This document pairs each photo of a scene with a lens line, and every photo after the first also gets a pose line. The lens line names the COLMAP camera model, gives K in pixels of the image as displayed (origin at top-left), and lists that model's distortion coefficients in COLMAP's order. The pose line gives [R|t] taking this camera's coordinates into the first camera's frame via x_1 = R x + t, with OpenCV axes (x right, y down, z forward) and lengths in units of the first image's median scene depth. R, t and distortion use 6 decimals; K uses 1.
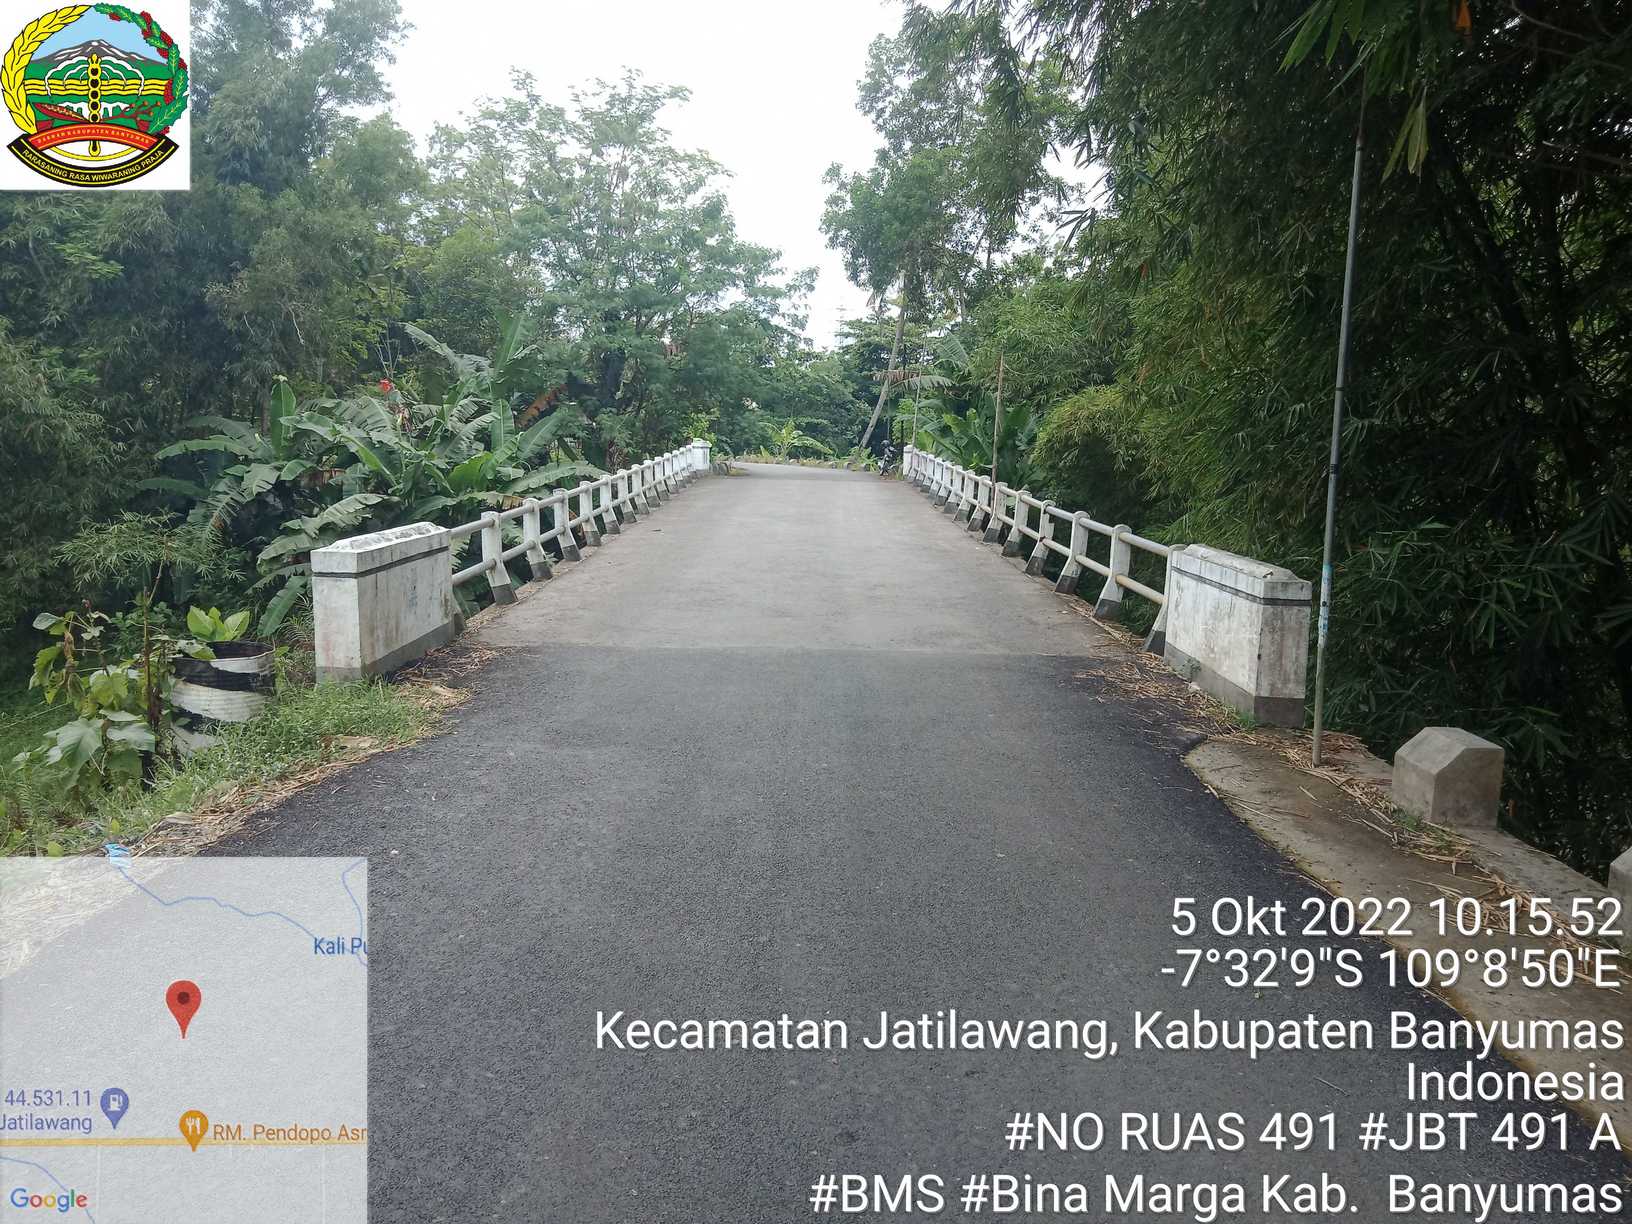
lens RADIAL K [[1163.1, 0, 819.9], [0, 1163.1, 601.6], [0, 0, 1]] dist [-0.003939, 0.006643]
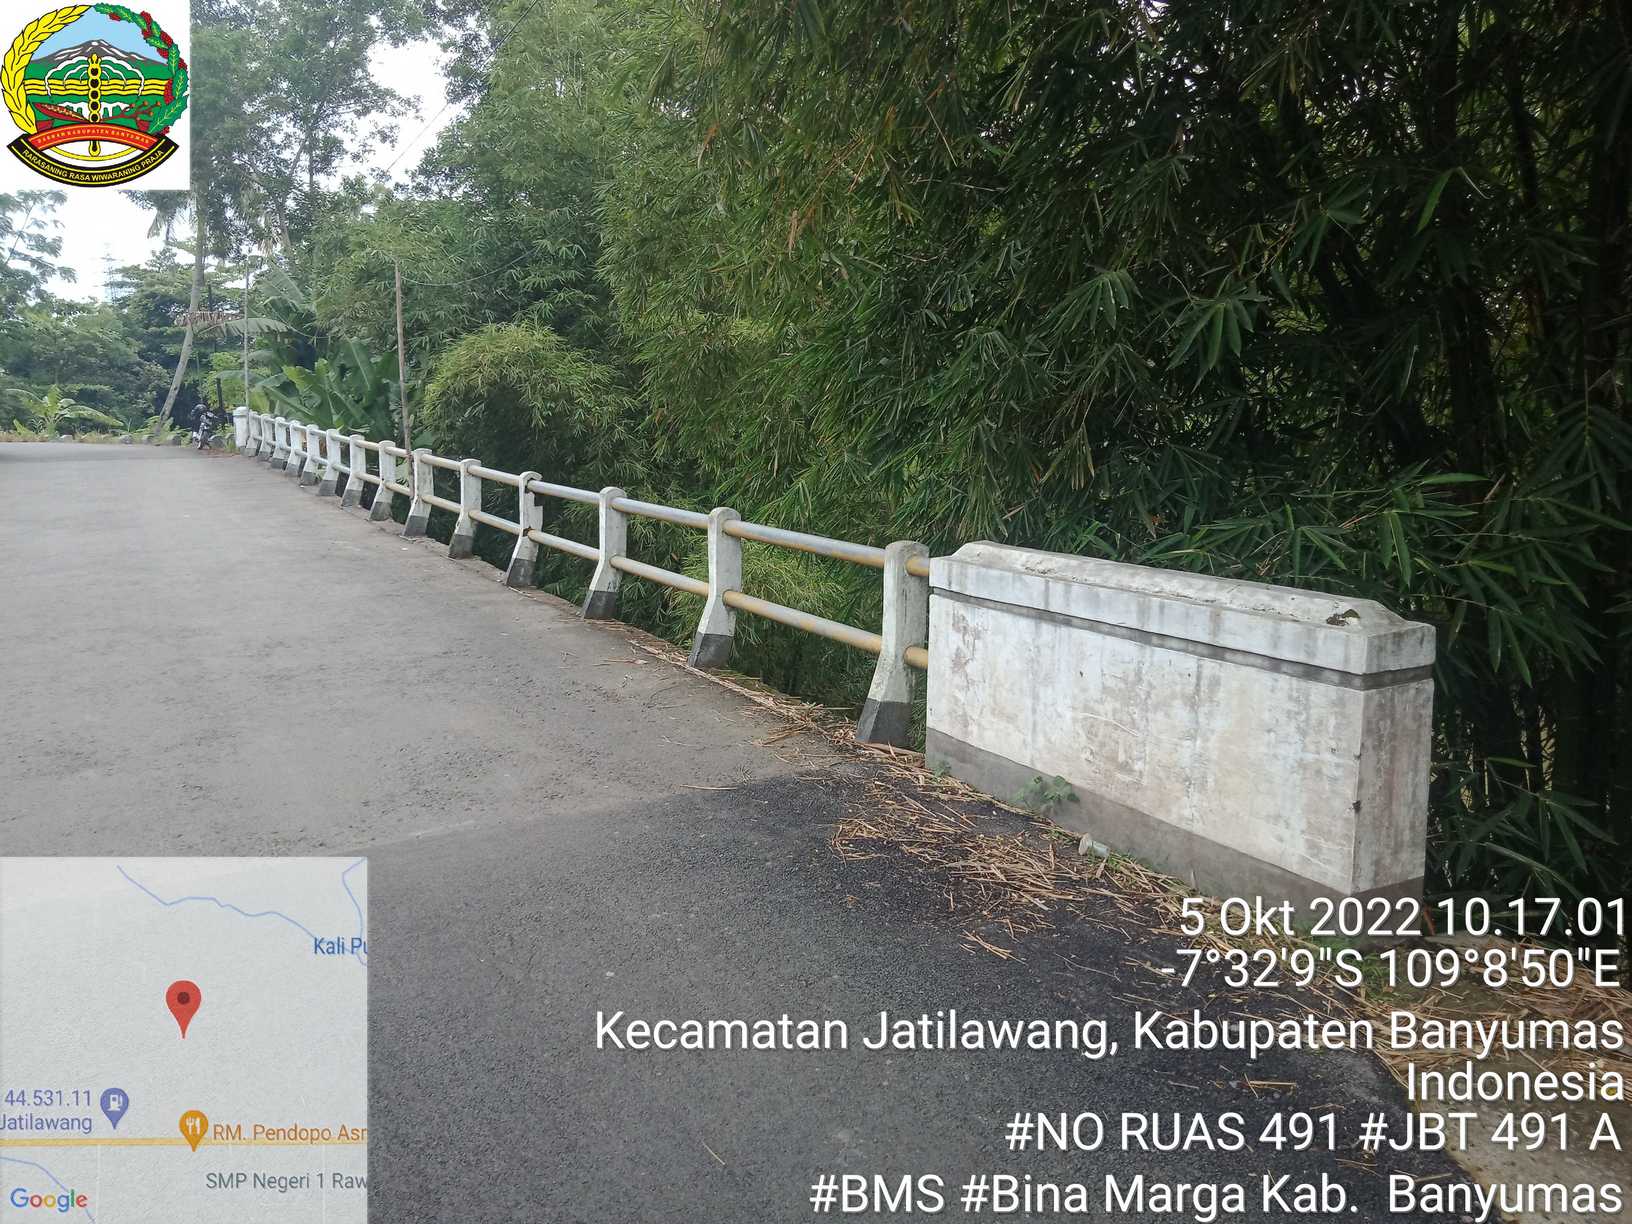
lens RADIAL K [[1163.1, 0, 819.9], [0, 1163.1, 601.6], [0, 0, 1]] dist [-0.003939, 0.006643]
pose [[0.852898, -0.118082, 0.508549, -0.001947], [0.101185, 0.993004, 0.060870, -0.011929], [-0.512178, -0.000458, 0.858879, 0.111521]]
